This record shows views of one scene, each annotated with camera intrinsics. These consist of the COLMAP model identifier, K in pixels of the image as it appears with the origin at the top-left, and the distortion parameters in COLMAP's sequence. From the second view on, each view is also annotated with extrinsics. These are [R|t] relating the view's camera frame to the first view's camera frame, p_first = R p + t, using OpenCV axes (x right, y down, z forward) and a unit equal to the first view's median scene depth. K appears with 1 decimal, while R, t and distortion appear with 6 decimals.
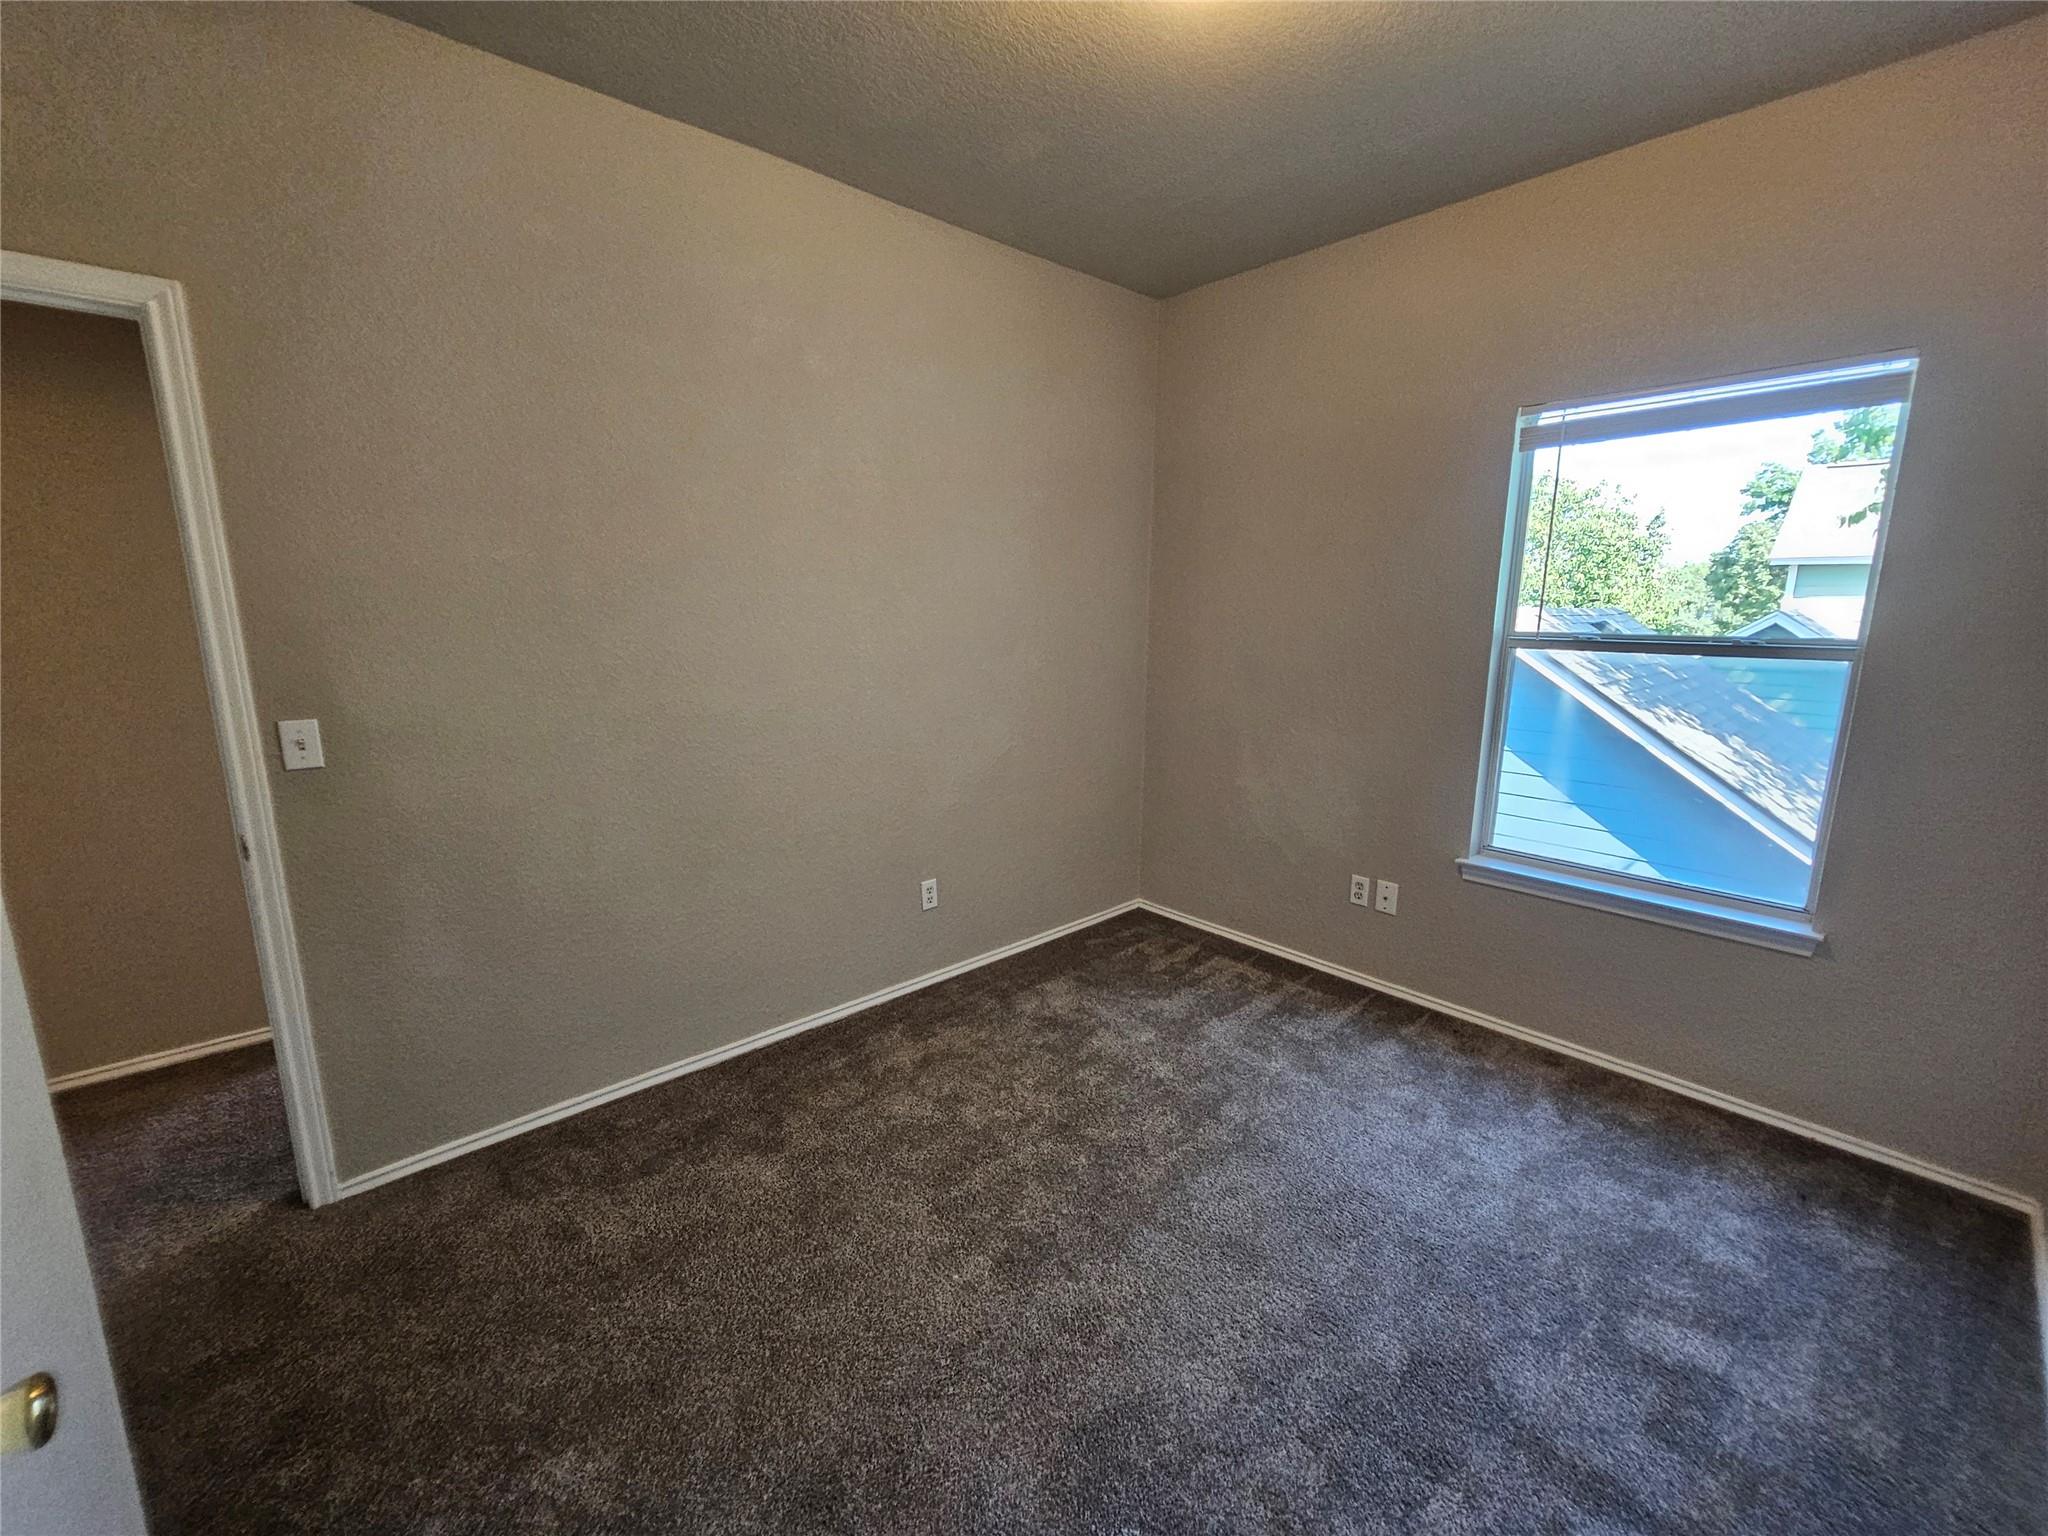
lens RADIAL K [[842.6, 0, 1019.6], [0, 842.6, 775.4], [0, 0, 1]] dist [-0.002155, -0.000988]
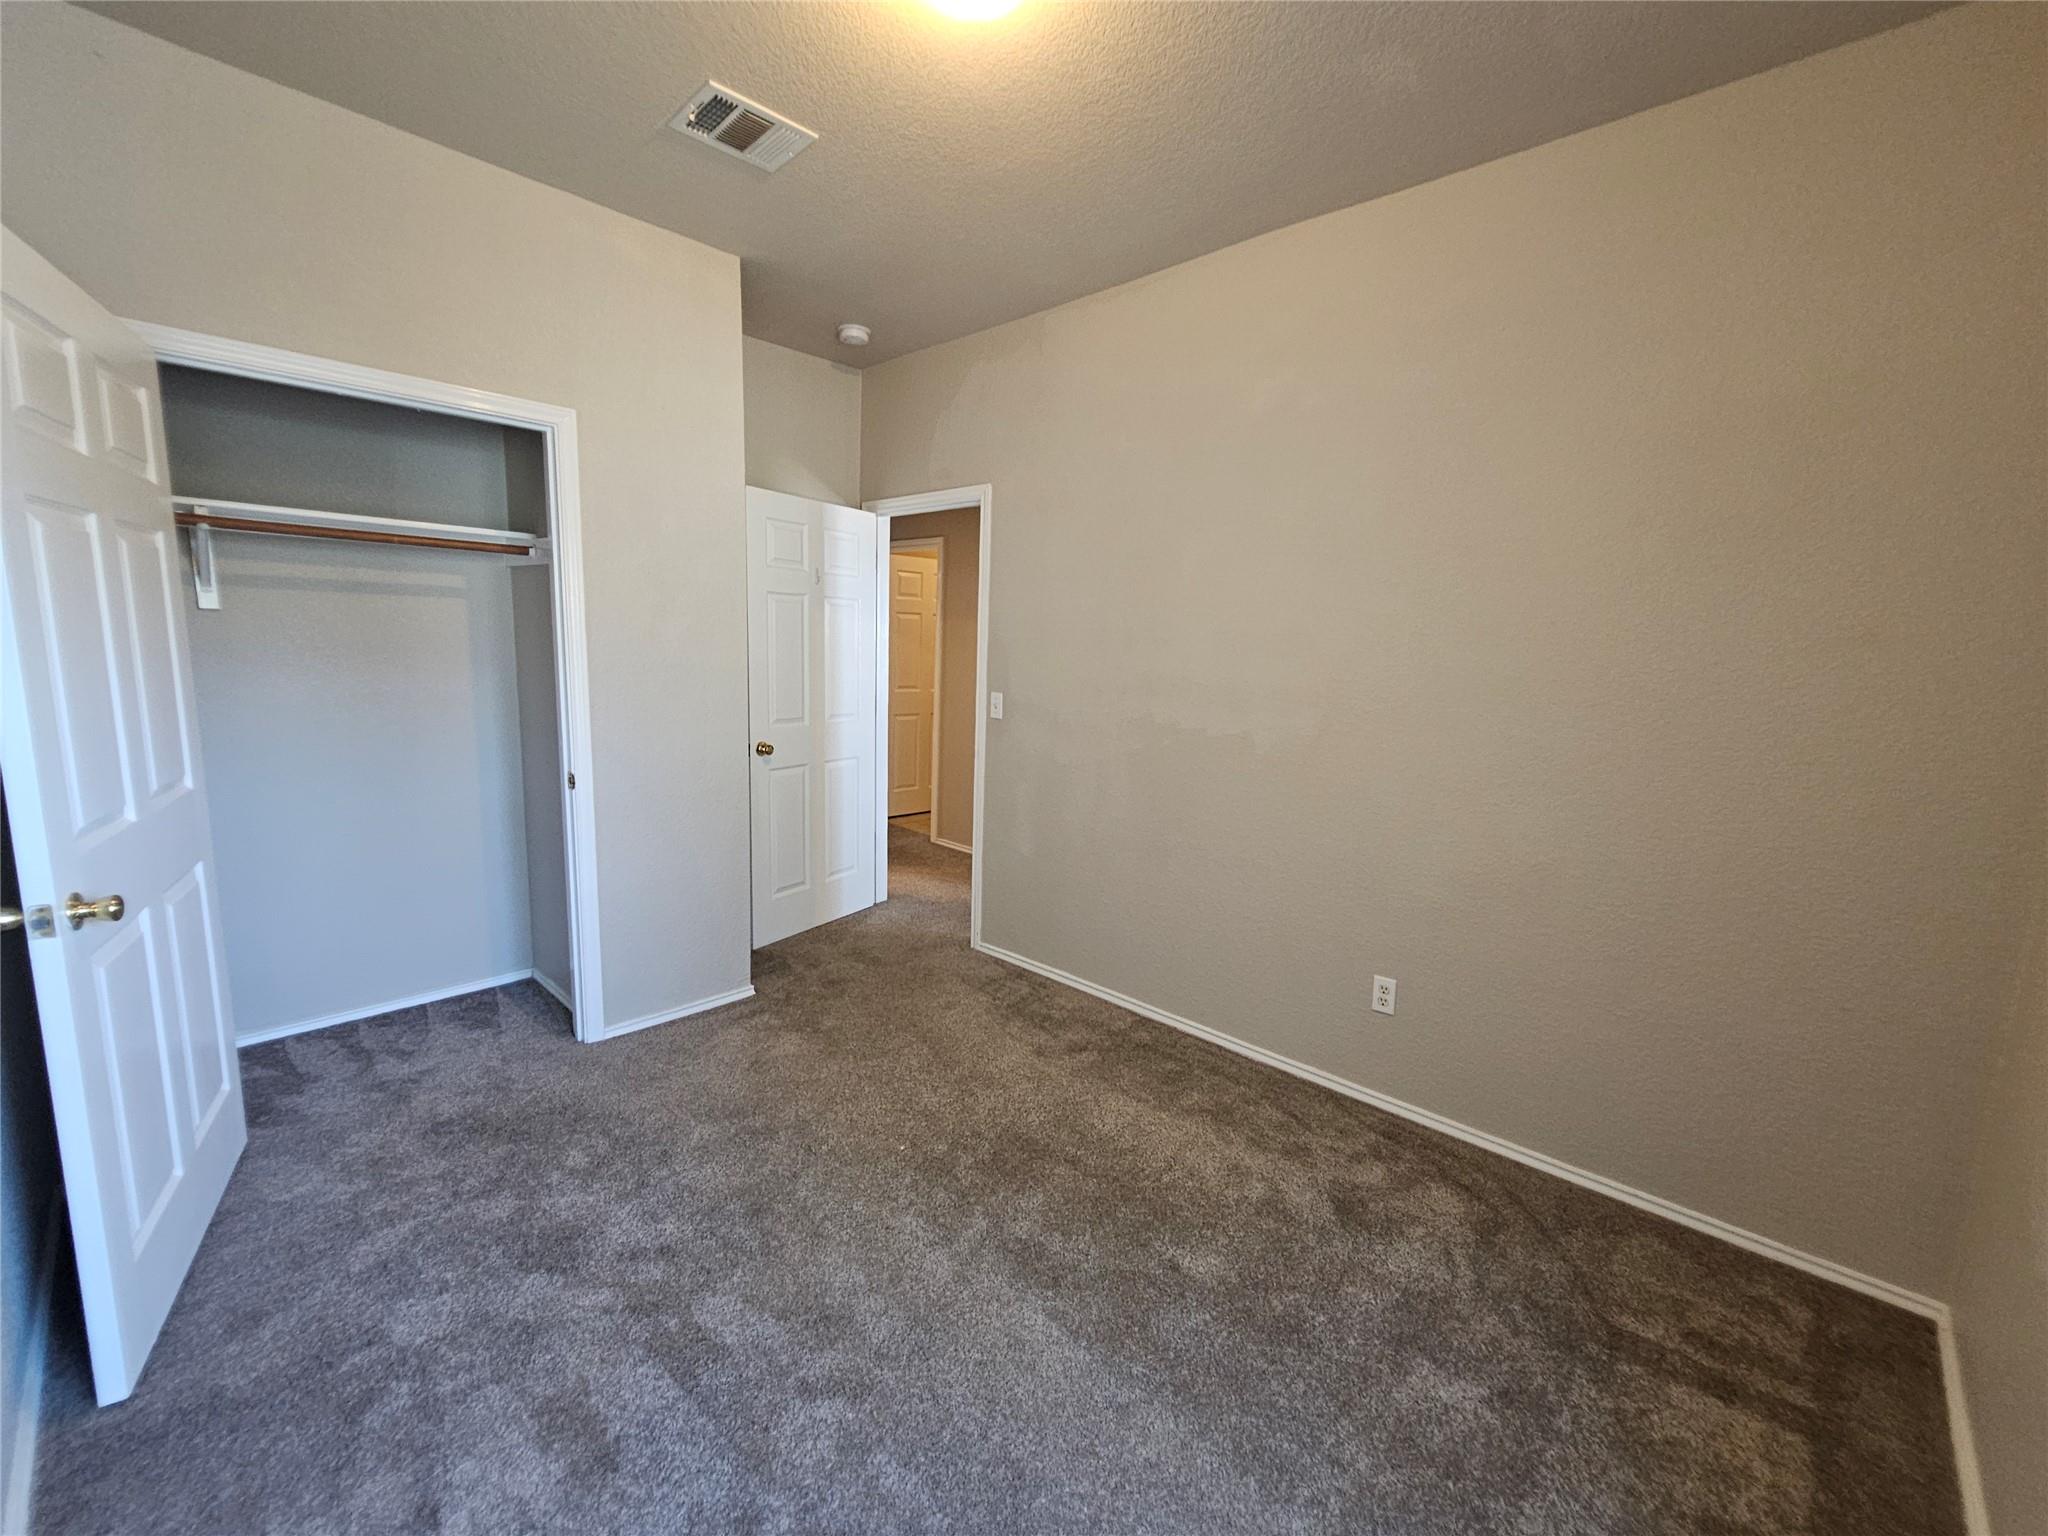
lens RADIAL K [[845.1, 0, 1006.2], [0, 845.1, 775.2], [0, 0, 1]] dist [0.000044, -0.000074]
pose [[0.059271, 0.151577, -0.986667, 0.722405], [-0.229511, 0.963995, 0.134307, -0.099799], [0.971500, 0.218491, 0.091925, 0.589134]]
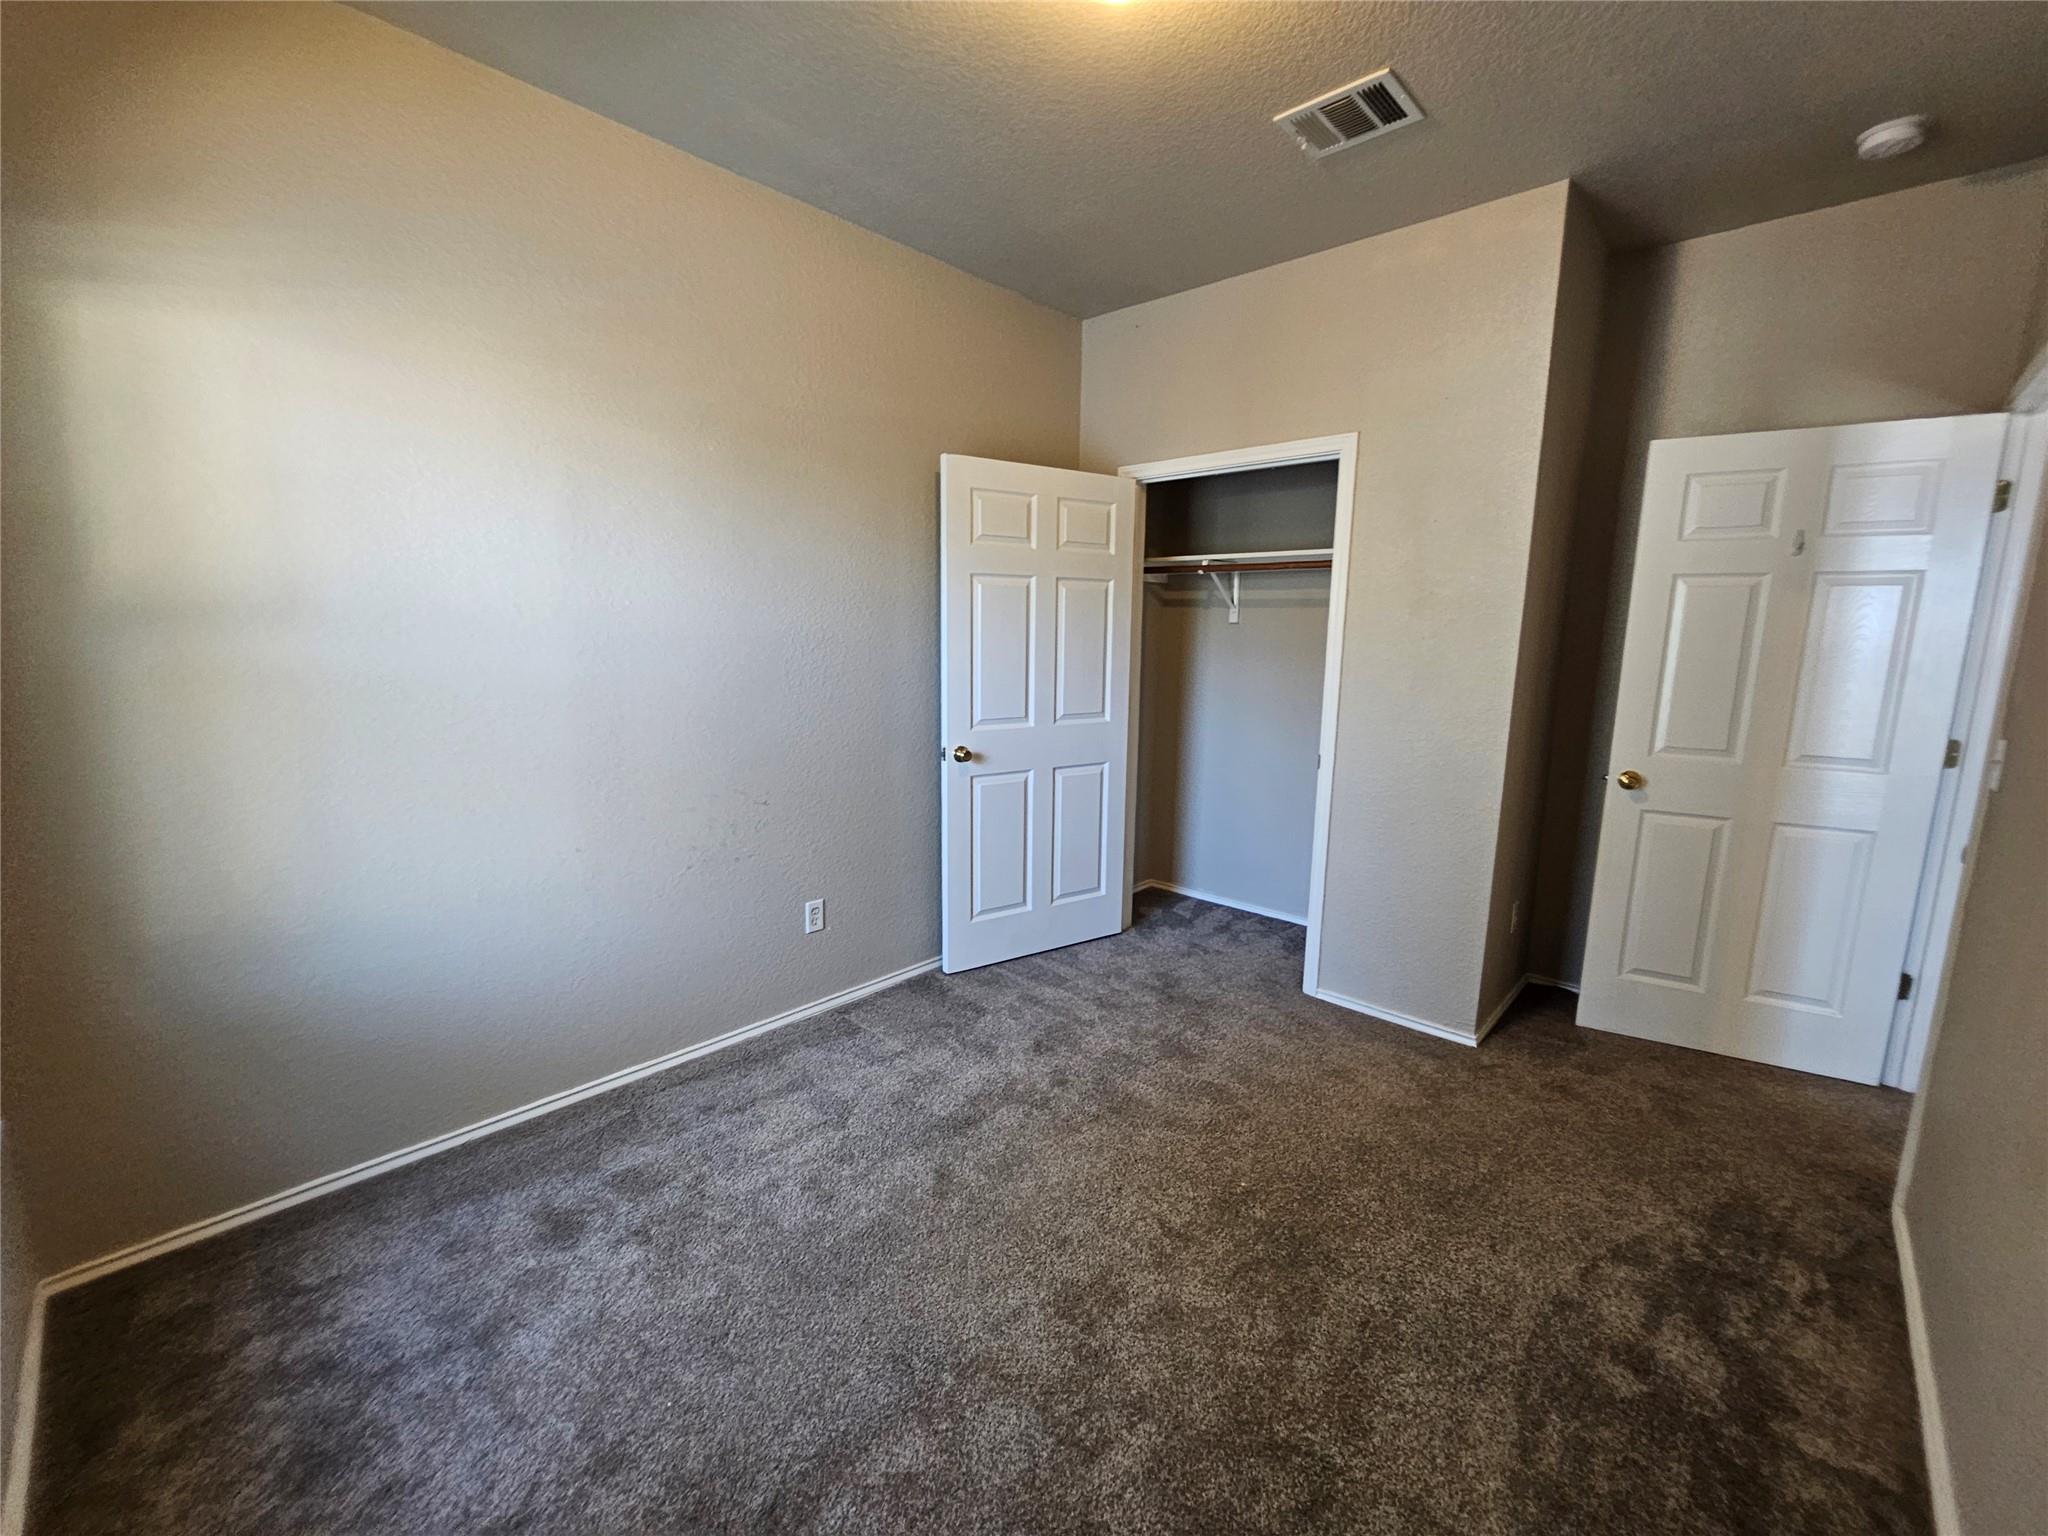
lens RADIAL K [[846.6, 0, 1032.6], [0, 846.6, 768.7], [0, 0, 1]] dist [-0.001792, -0.000525]
pose [[-0.996128, 0.000524, -0.087912, 0.208225], [-0.031190, 0.932827, 0.358971, -0.228553], [0.082195, 0.360323, -0.929199, 1.203576]]
